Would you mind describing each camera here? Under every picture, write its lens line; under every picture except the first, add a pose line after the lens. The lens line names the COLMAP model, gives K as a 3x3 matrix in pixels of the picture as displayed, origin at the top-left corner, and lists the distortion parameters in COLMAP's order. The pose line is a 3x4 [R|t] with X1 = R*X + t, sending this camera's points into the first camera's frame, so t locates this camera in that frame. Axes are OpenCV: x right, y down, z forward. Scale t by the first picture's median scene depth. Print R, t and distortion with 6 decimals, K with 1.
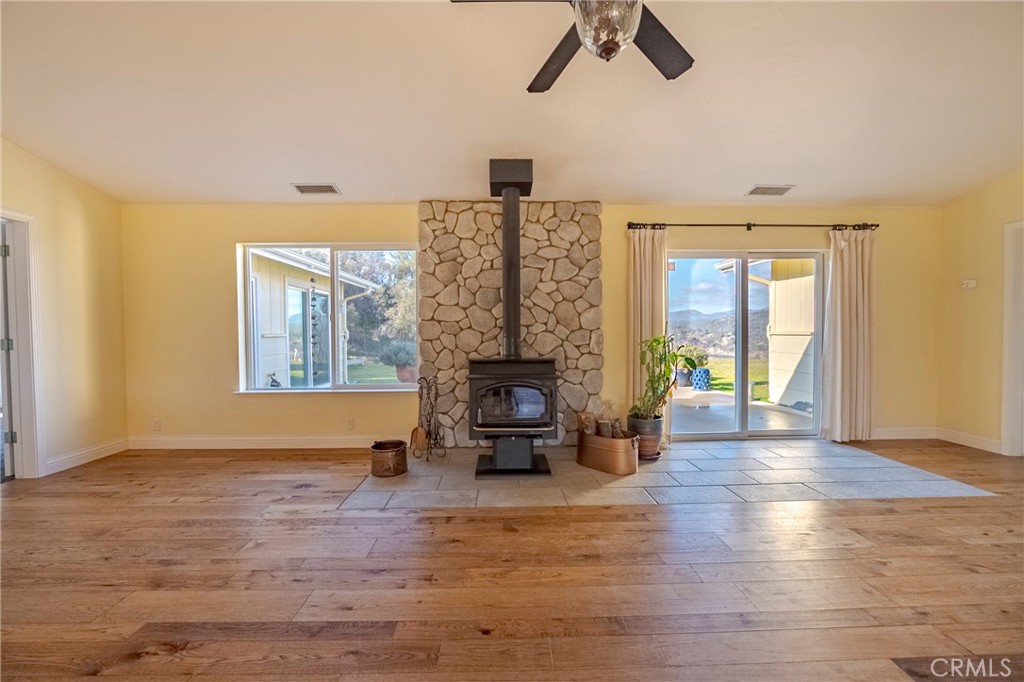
lens RADIAL K [[408.1, 0, 510.4], [0, 408.1, 341.0], [0, 0, 1]] dist [-0.012546, 0.000962]
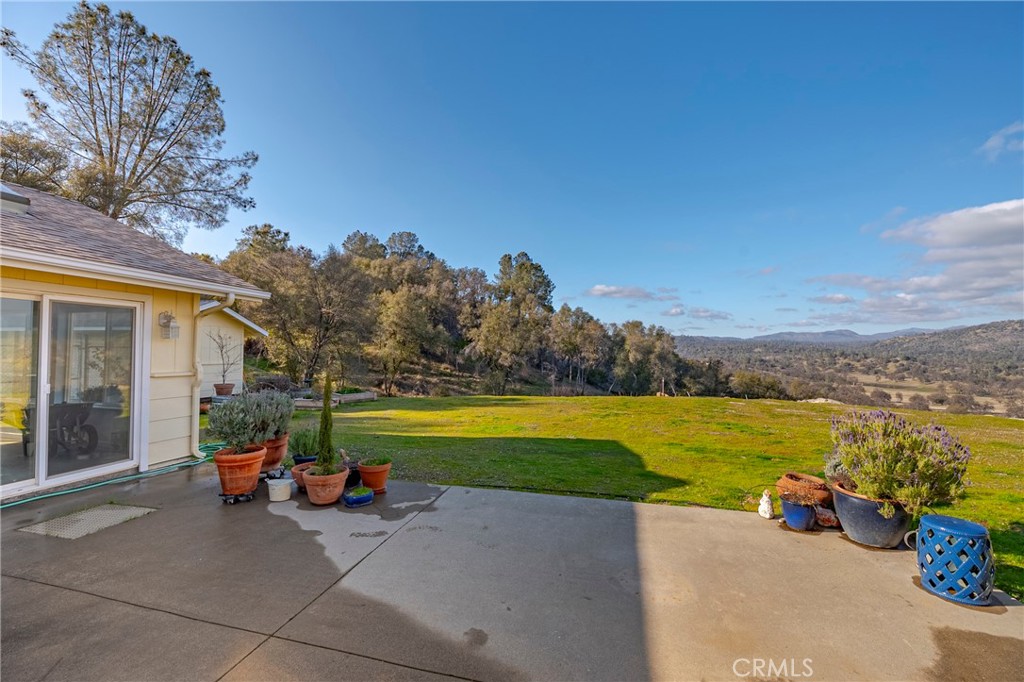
lens RADIAL K [[408.1, 0, 510.4], [0, 408.1, 341.0], [0, 0, 1]] dist [-0.012546, 0.000962]
pose [[0.963674, 0.005150, -0.267030, 0.039466], [-0.018480, 0.998703, -0.047432, -0.008397], [0.266440, 0.050644, 0.962520, 0.105593]]
